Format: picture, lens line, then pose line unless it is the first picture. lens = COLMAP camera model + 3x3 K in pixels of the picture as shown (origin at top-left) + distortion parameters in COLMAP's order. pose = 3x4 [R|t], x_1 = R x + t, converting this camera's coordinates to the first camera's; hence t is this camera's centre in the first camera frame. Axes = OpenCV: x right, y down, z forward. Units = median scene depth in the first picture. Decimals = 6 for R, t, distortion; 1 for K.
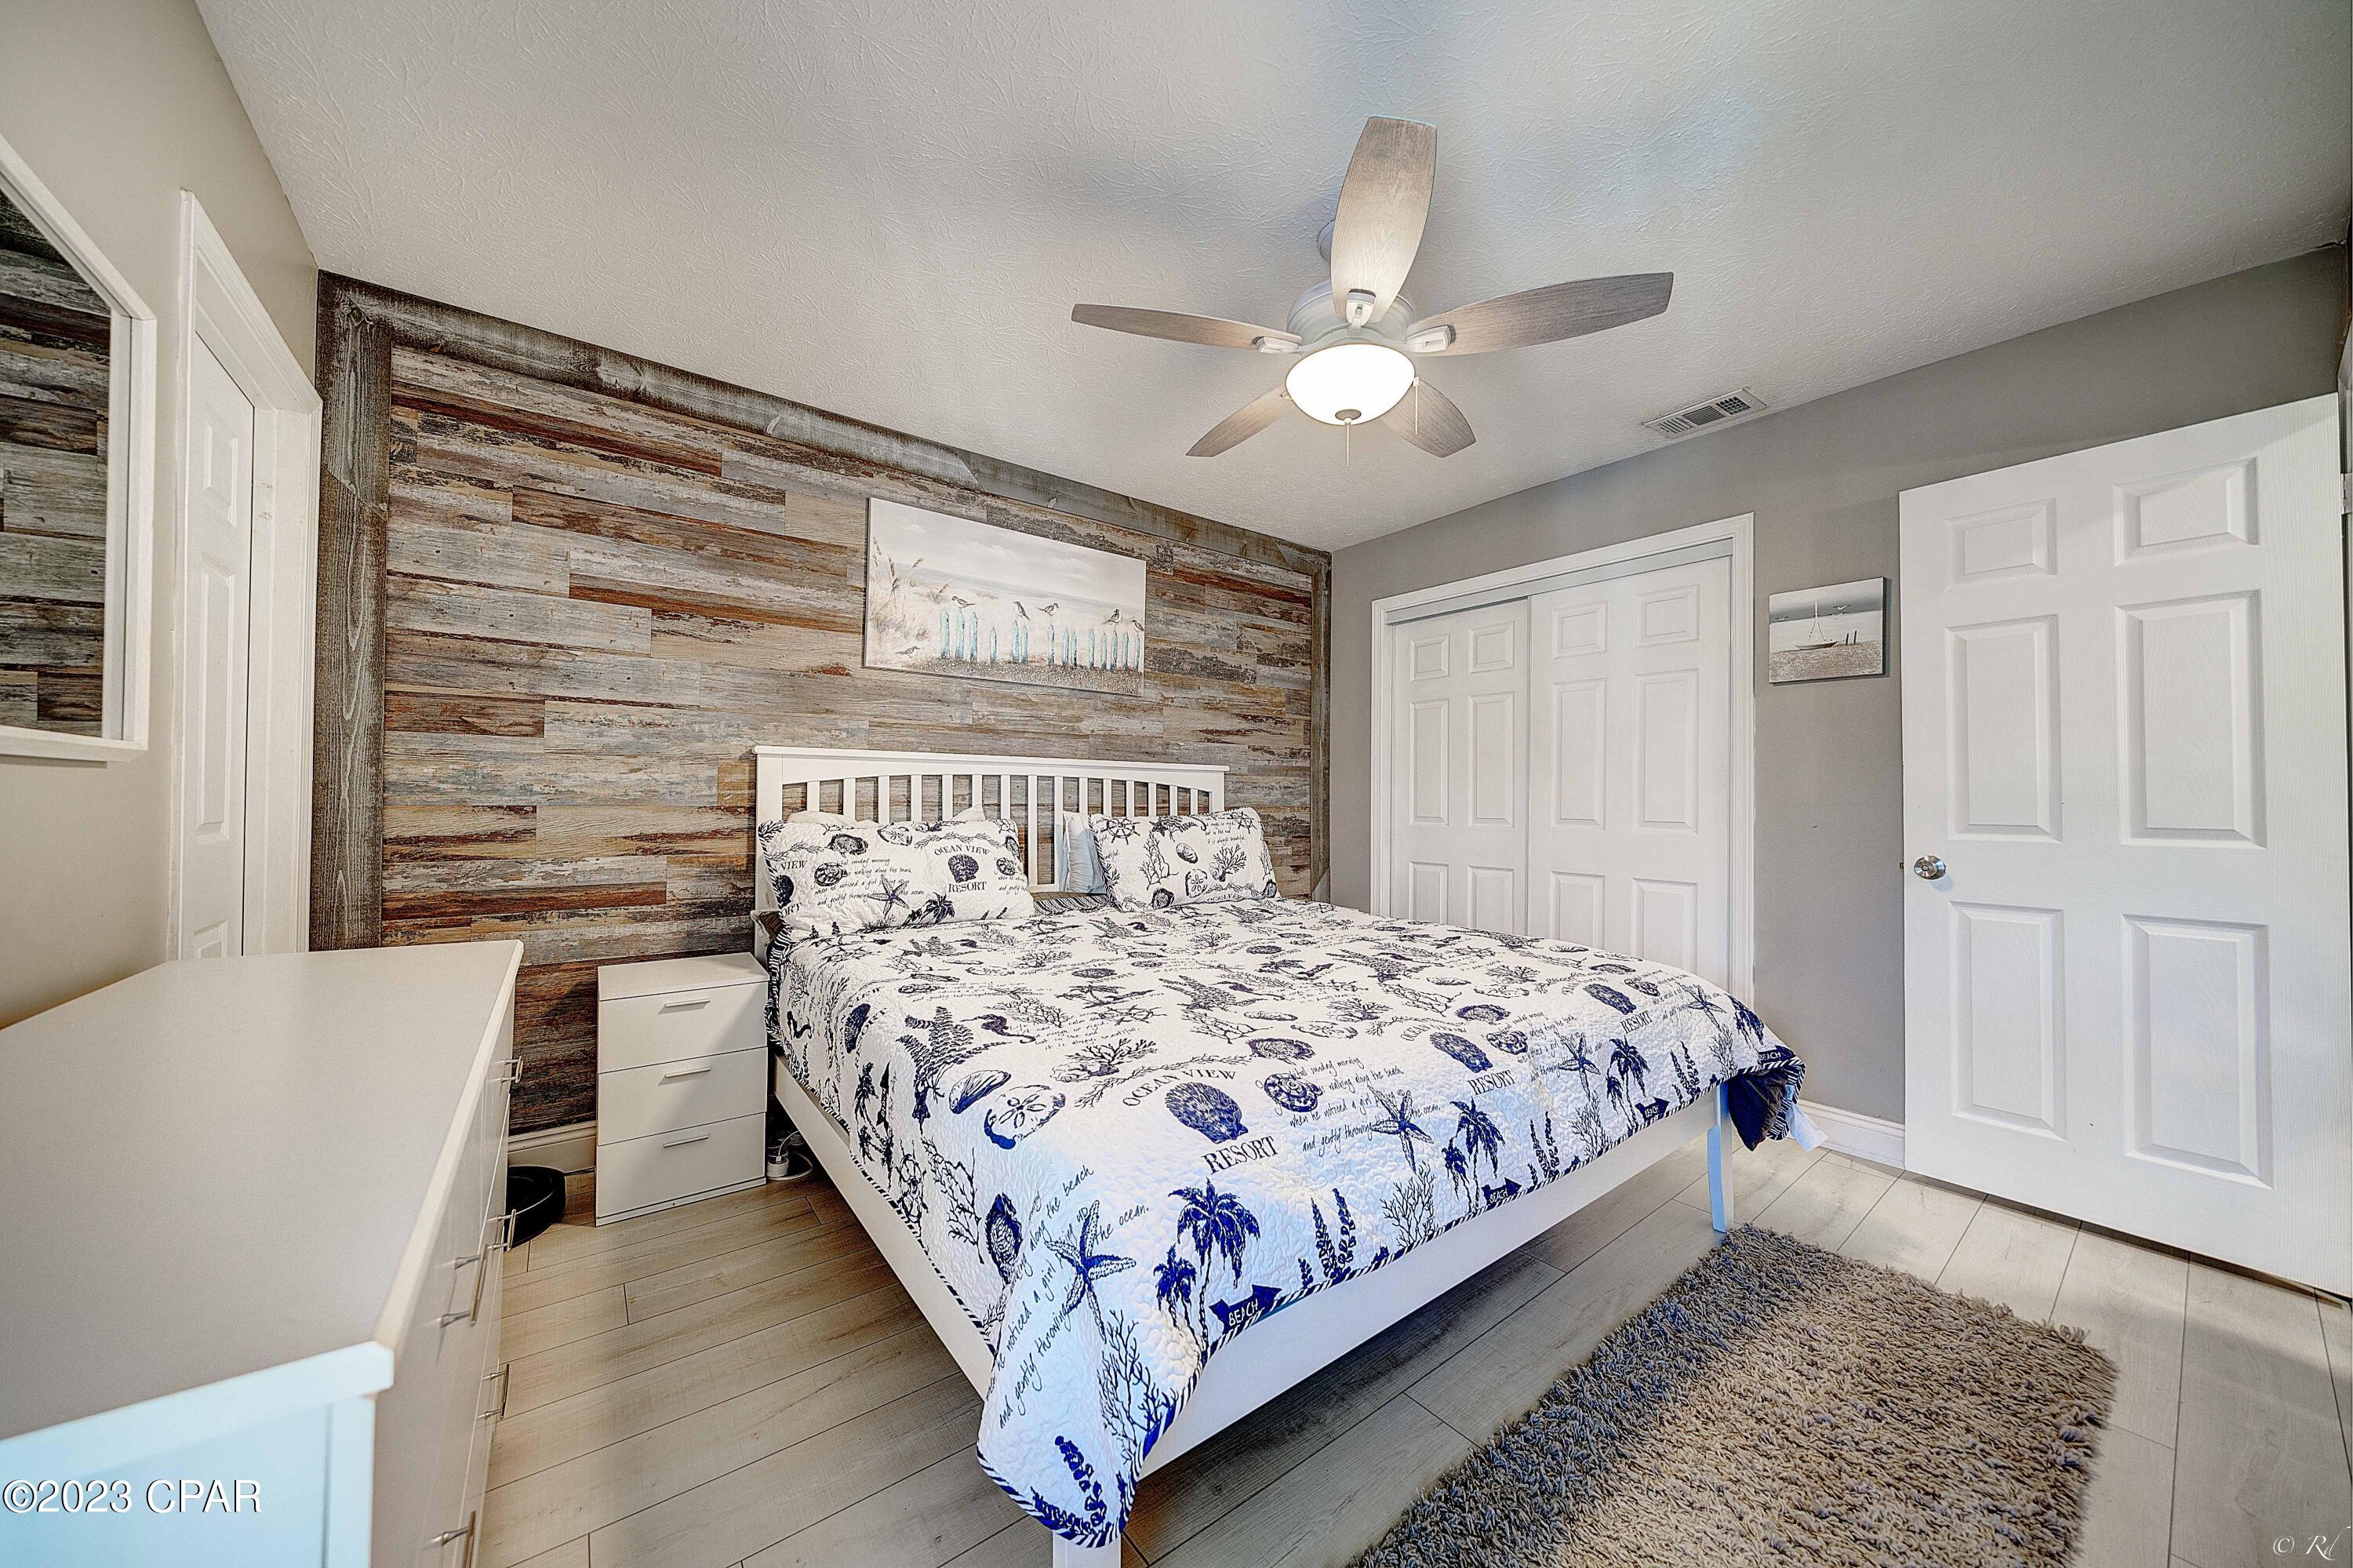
lens RADIAL K [[783.2, 0, 1177.0], [0, 783.2, 786.0], [0, 0, 1]] dist [-0.005737, -0.000258]
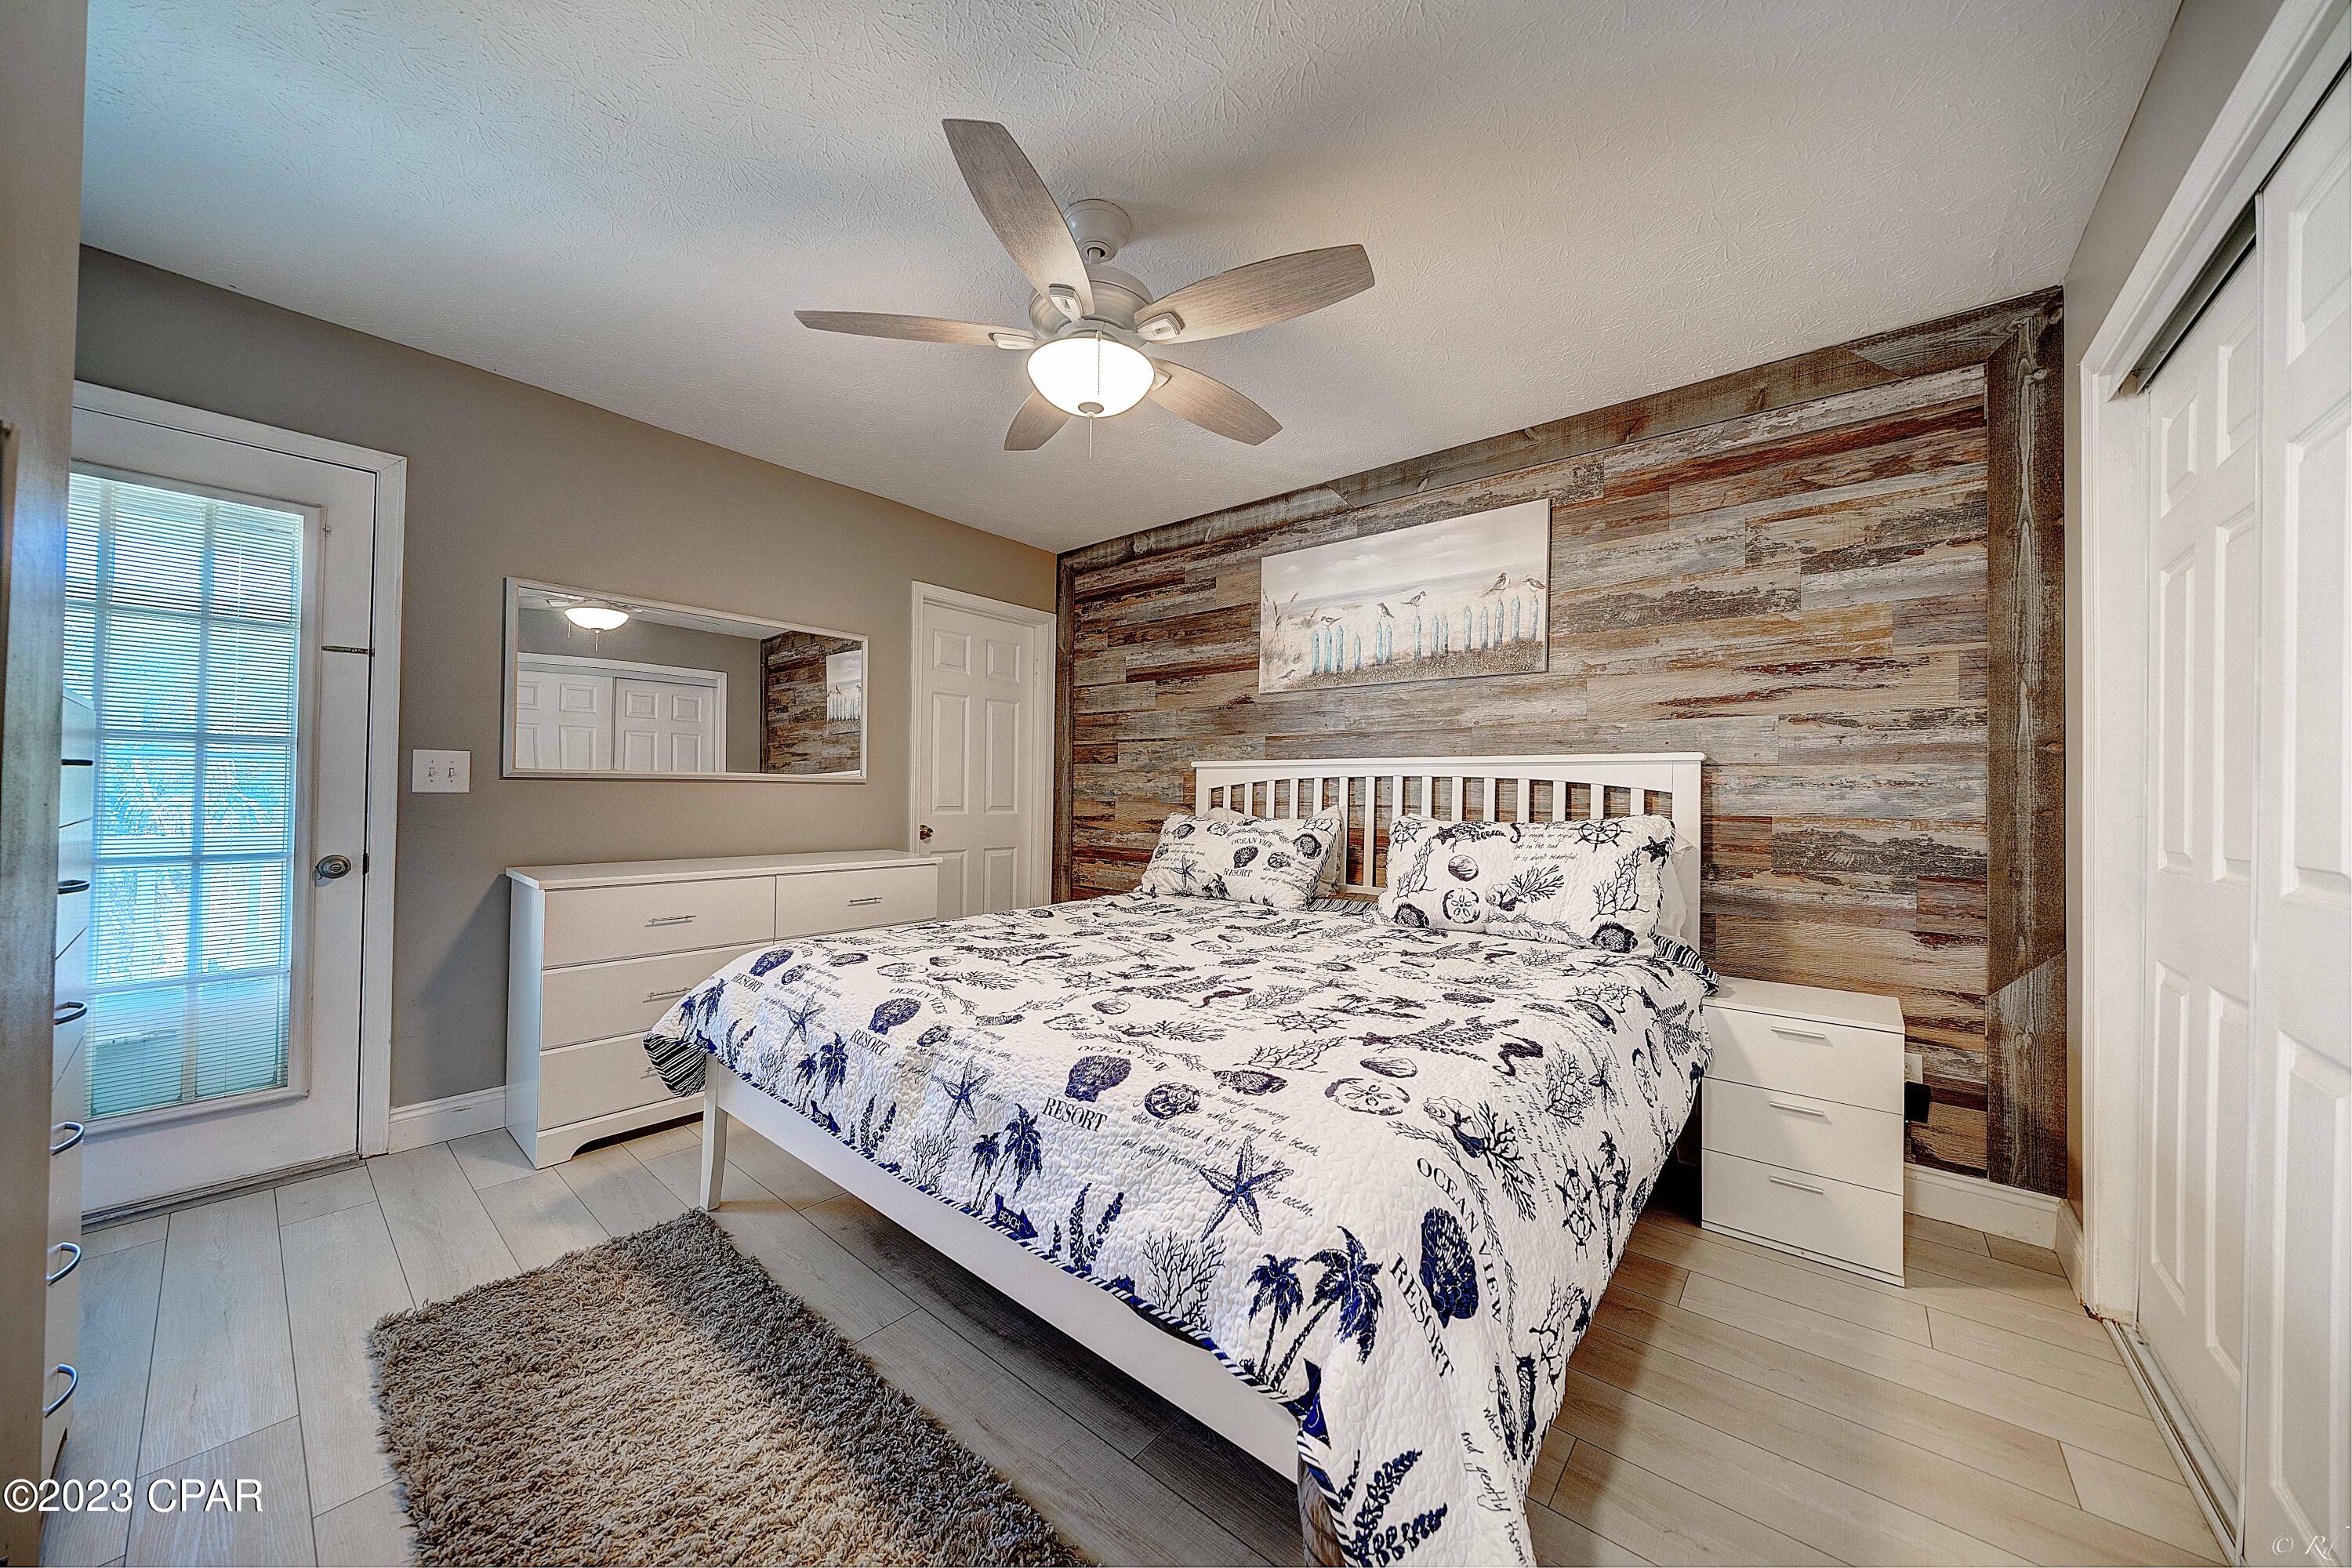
lens RADIAL K [[782.9, 0, 1176.5], [0, 782.9, 786.0], [0, 0, 1]] dist [-0.005737, -0.000258]
pose [[0.244313, -0.016448, -0.969557, 0.748640], [0.004039, 0.999865, -0.015944, 0.014205], [0.969688, -0.000021, 0.244346, 0.537956]]
